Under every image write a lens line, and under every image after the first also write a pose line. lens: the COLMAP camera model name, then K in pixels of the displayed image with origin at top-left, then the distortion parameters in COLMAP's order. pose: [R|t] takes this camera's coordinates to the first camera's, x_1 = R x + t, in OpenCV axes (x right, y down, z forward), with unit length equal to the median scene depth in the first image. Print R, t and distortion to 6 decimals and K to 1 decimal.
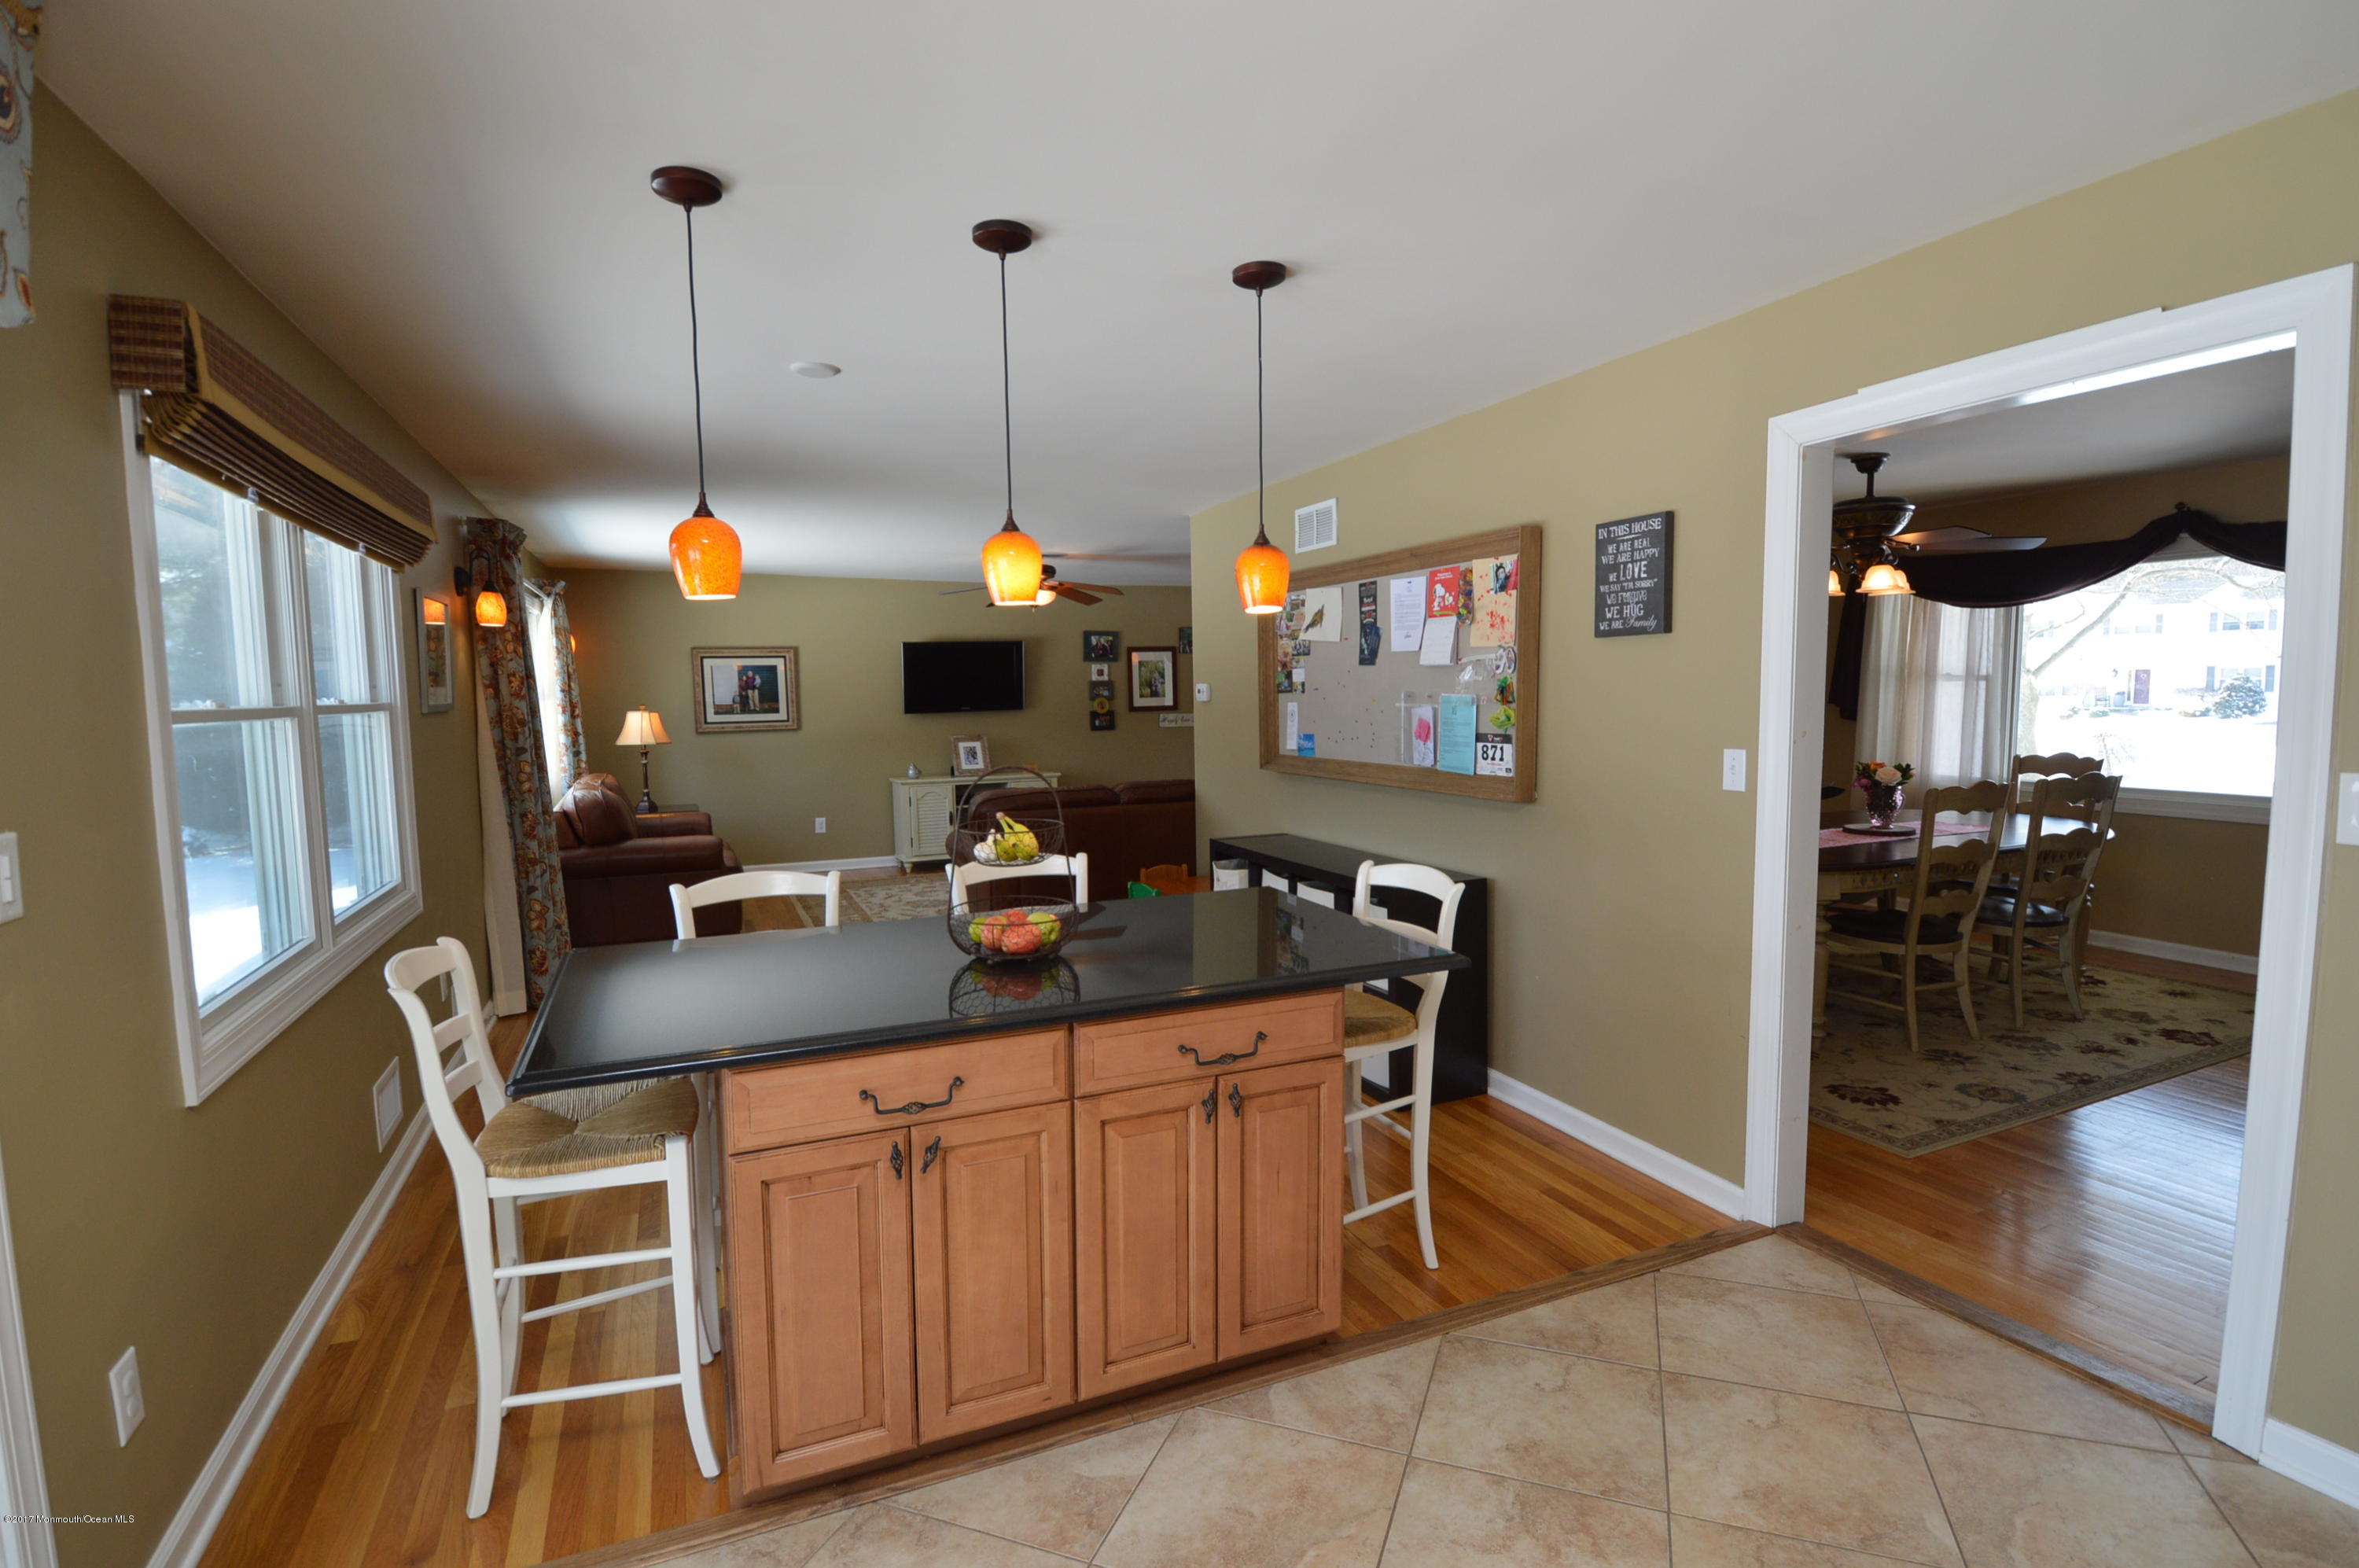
lens RADIAL K [[1123.4, 0, 1179.5], [0, 1123.4, 784.0], [0, 0, 1]] dist [0.003239, -0.000704]
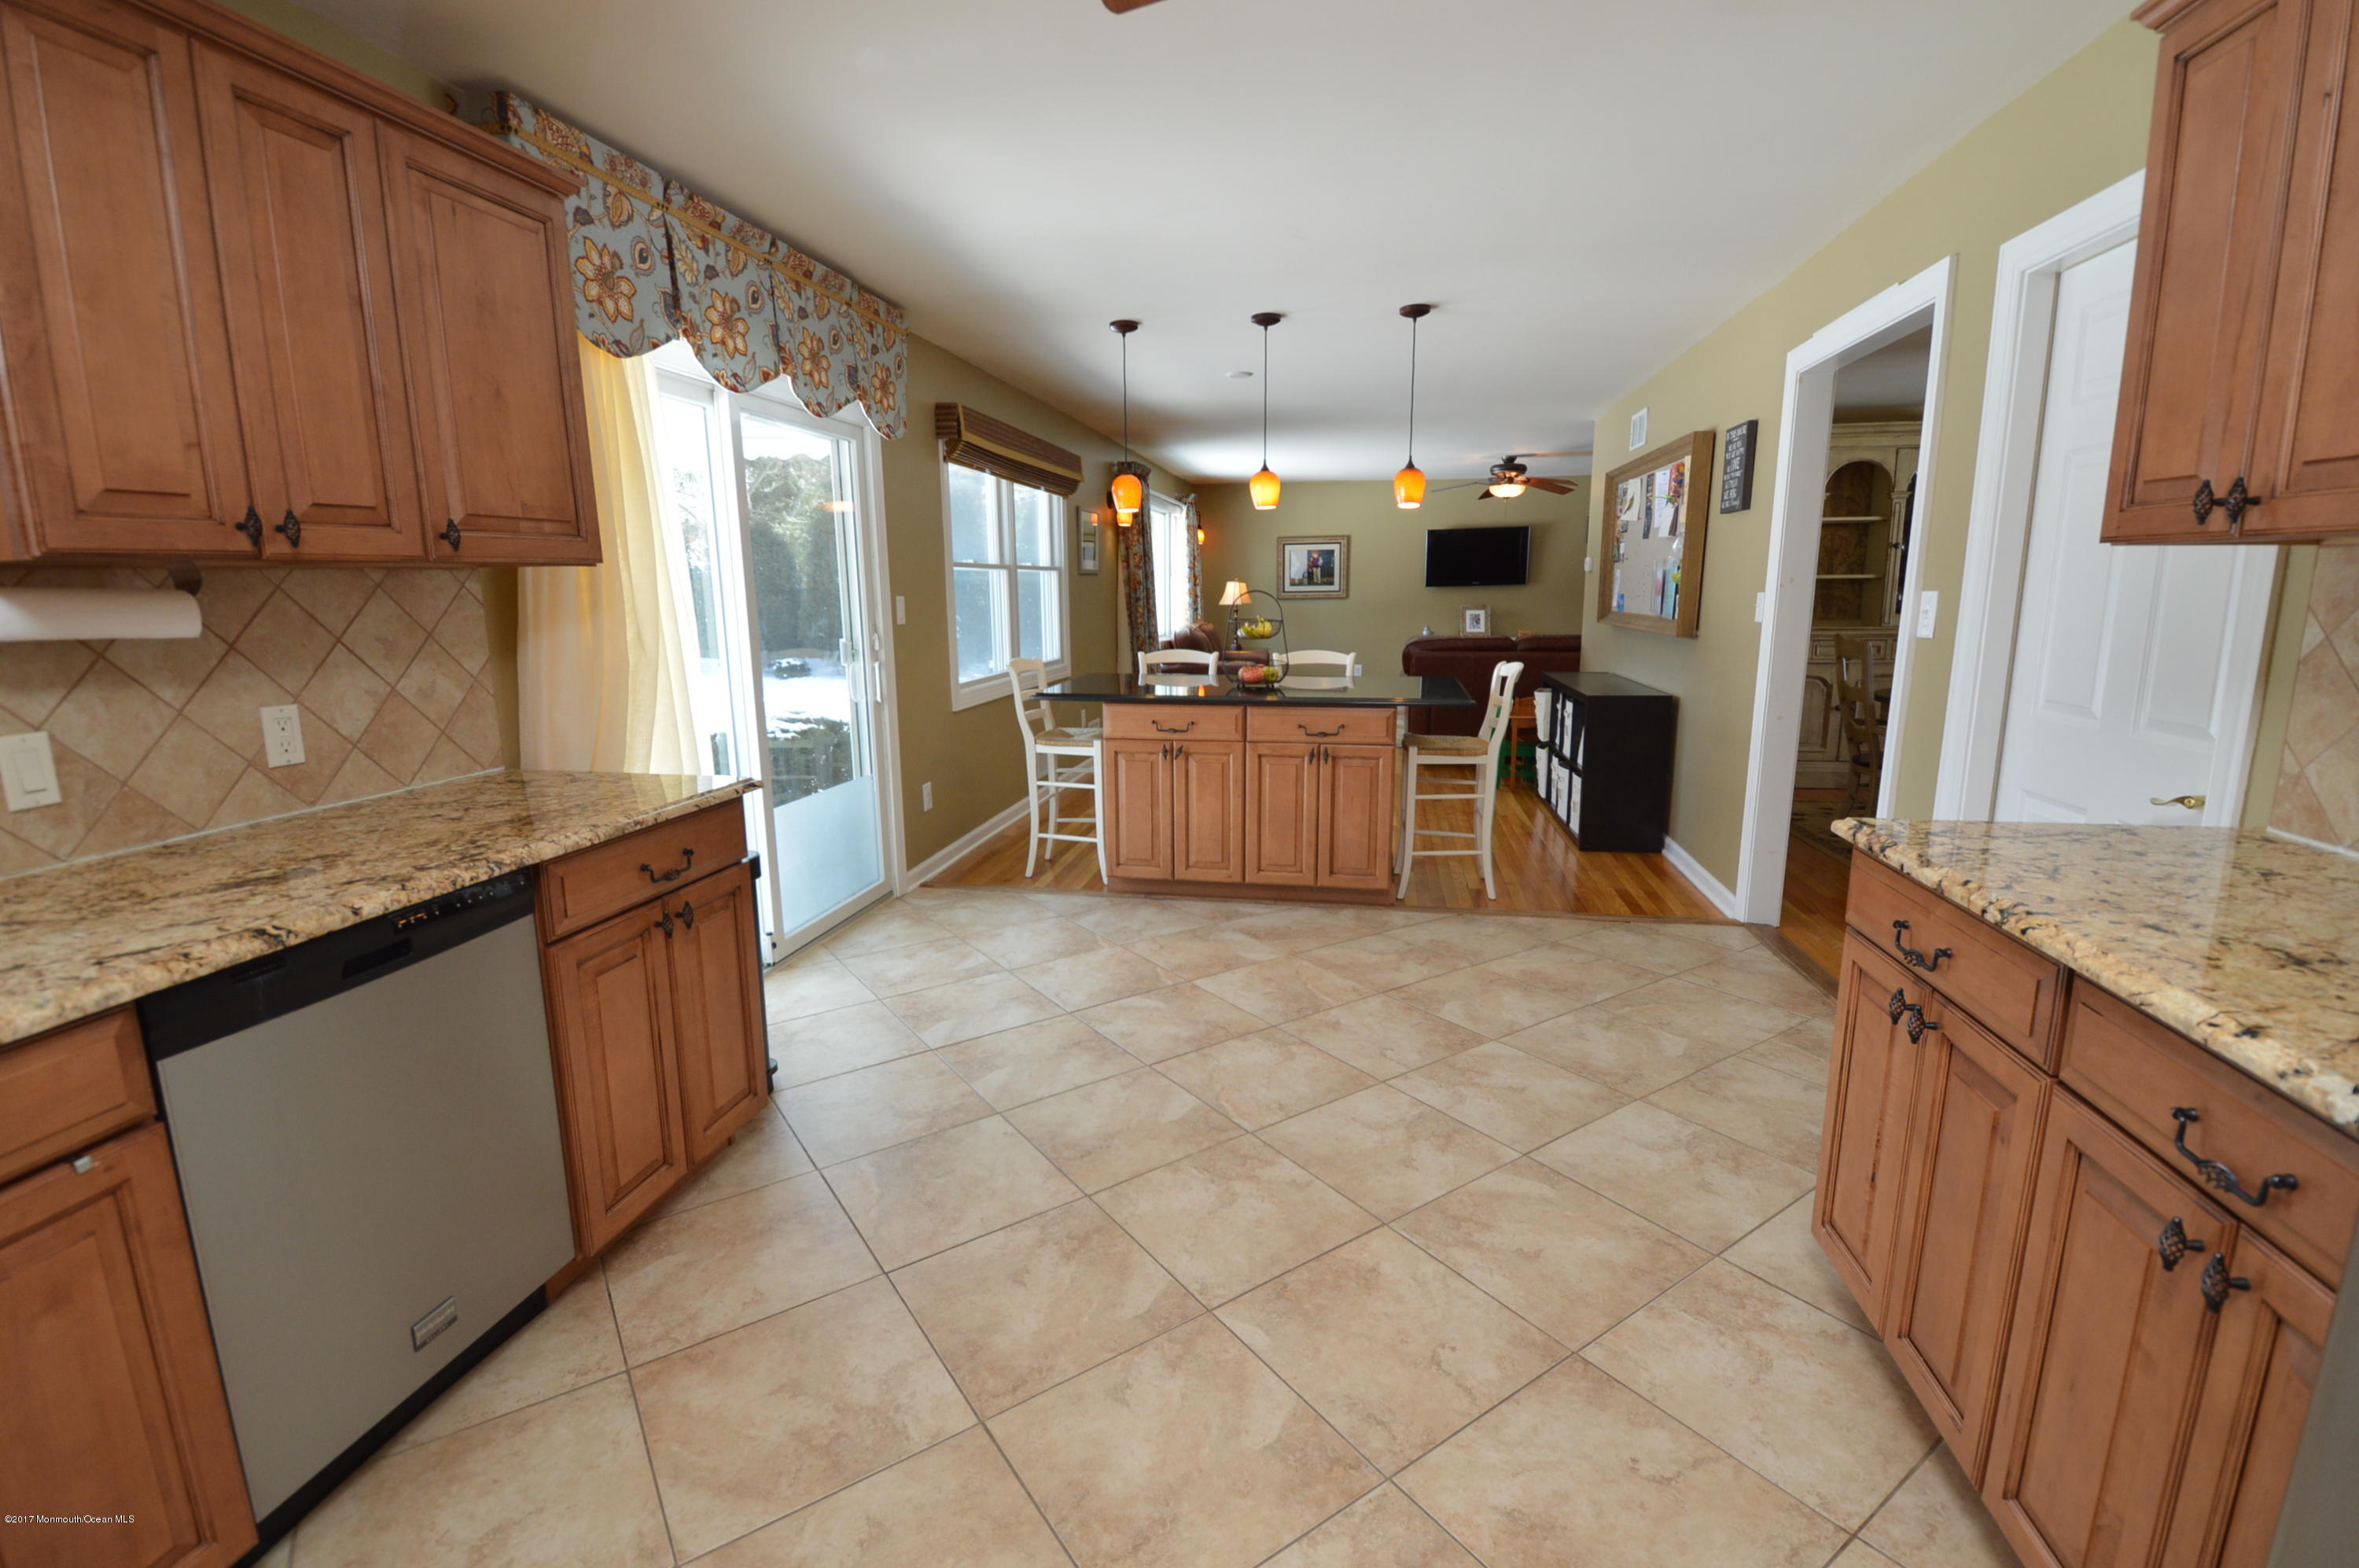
lens RADIAL K [[1045.6, 0, 1179.5], [0, 1045.6, 784.0], [0, 0, 1]] dist [0.025771, -0.030510]
pose [[0.830199, 0.112157, -0.546069, 0.458792], [-0.051540, 0.990799, 0.125143, 0.057790], [0.555080, -0.075749, 0.828341, -0.377668]]
